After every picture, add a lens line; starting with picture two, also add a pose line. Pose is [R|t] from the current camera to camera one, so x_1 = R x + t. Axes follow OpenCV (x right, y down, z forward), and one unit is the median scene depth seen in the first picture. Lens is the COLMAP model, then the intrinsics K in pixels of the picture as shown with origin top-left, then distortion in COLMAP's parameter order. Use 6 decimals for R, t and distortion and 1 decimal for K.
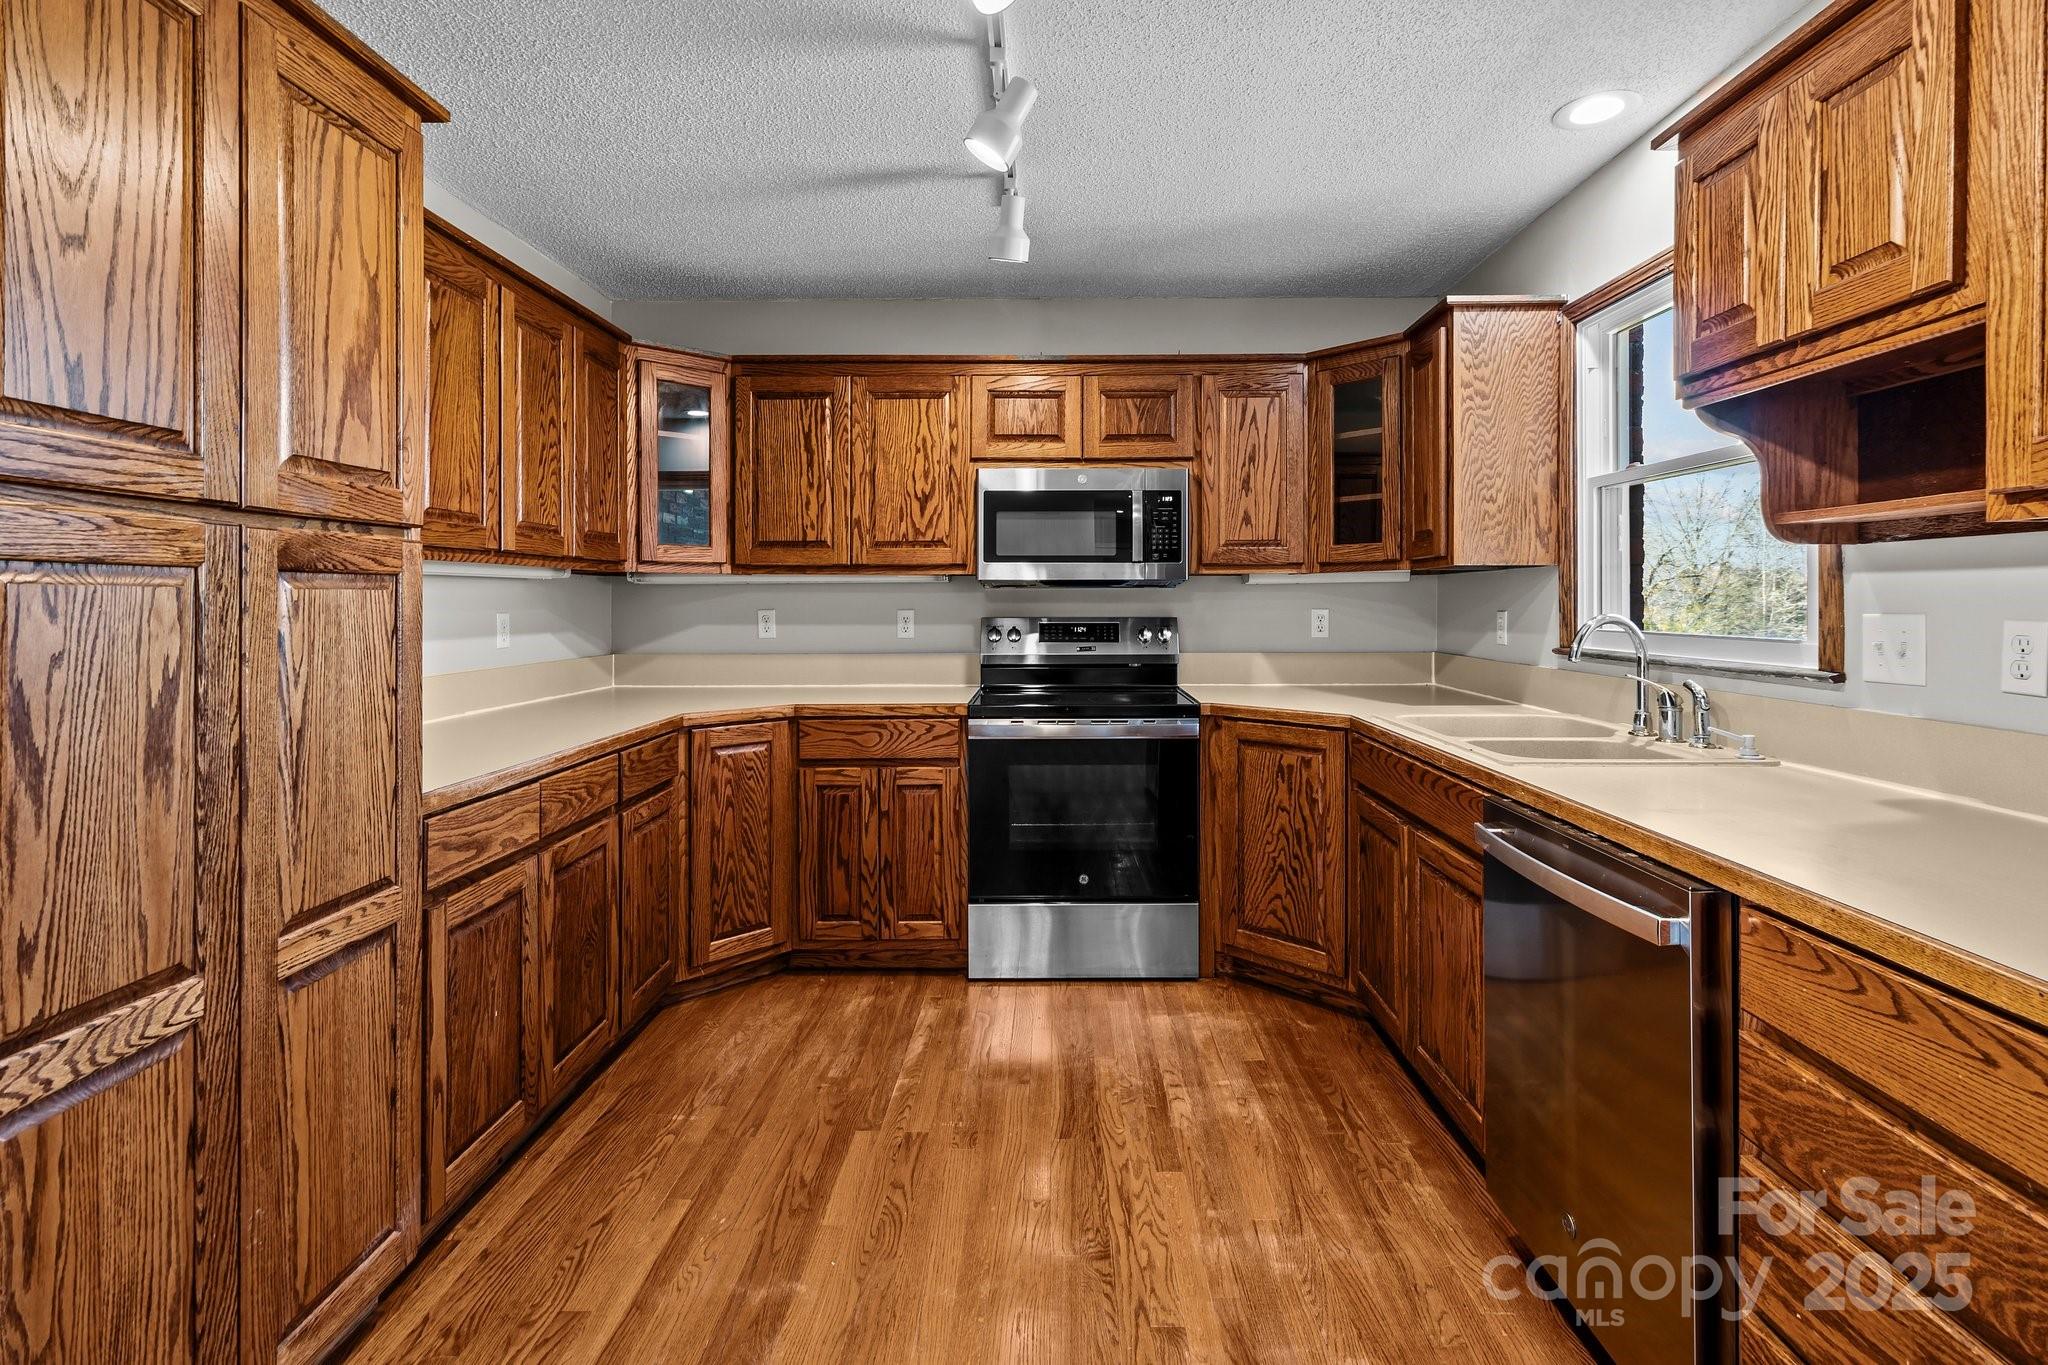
lens RADIAL K [[967.0, 0, 1010.5], [0, 967.0, 606.4], [0, 0, 1]] dist [0.001545, 0.001694]
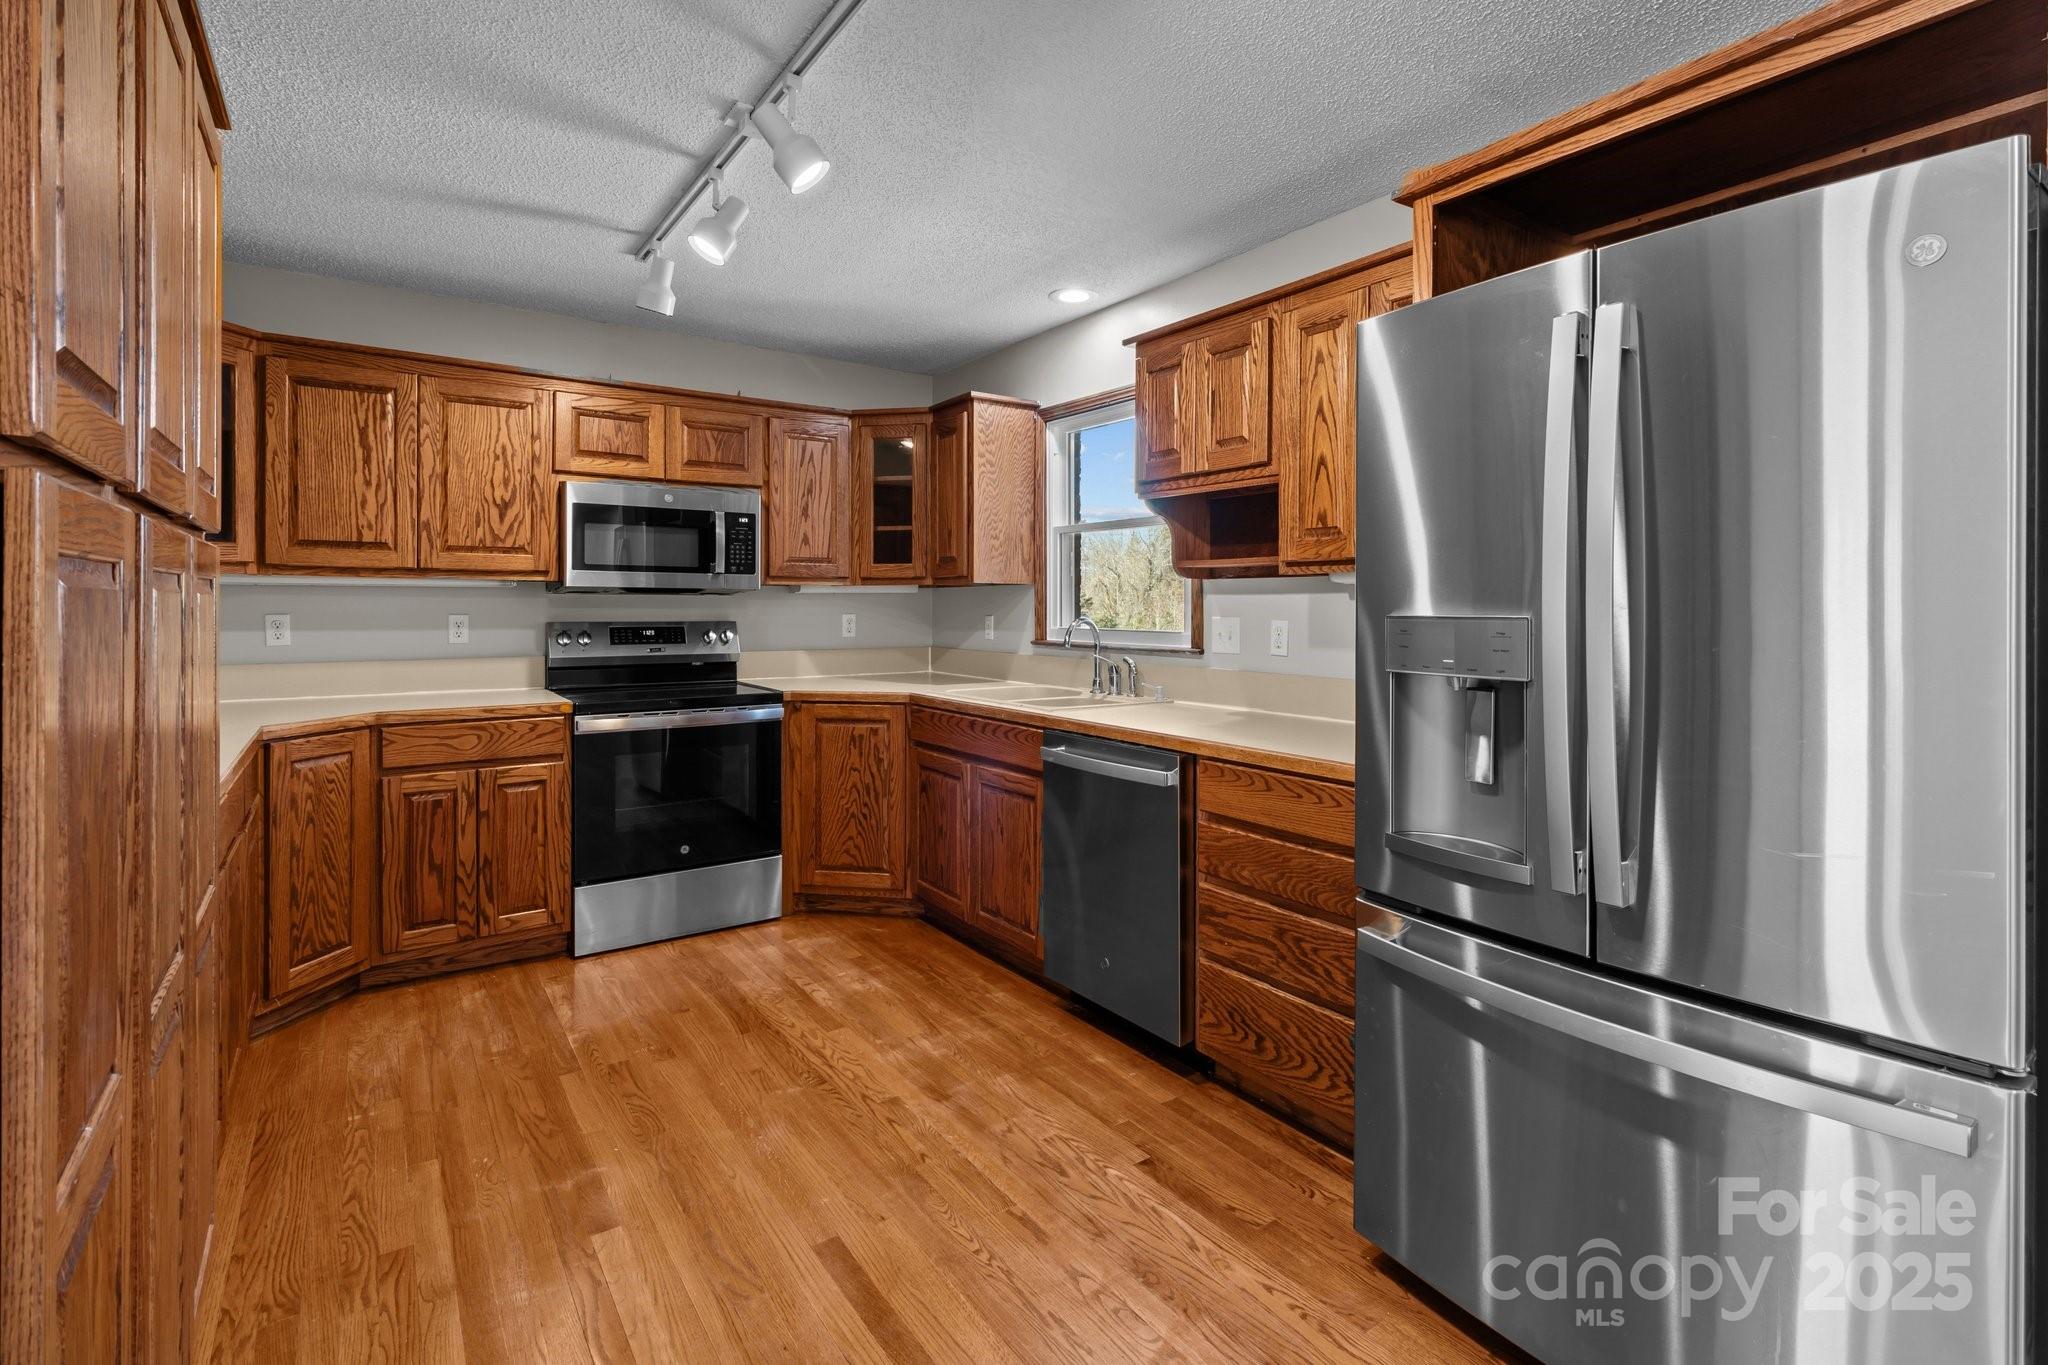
lens RADIAL K [[967.0, 0, 1002.9], [0, 967.0, 610.3], [0, 0, 1]] dist [0.001545, 0.001694]
pose [[0.822992, 0.002954, 0.568045, -0.292067], [-0.002368, 0.999996, -0.001770, -0.000261], [-0.568047, 0.000111, 0.822996, -0.172905]]
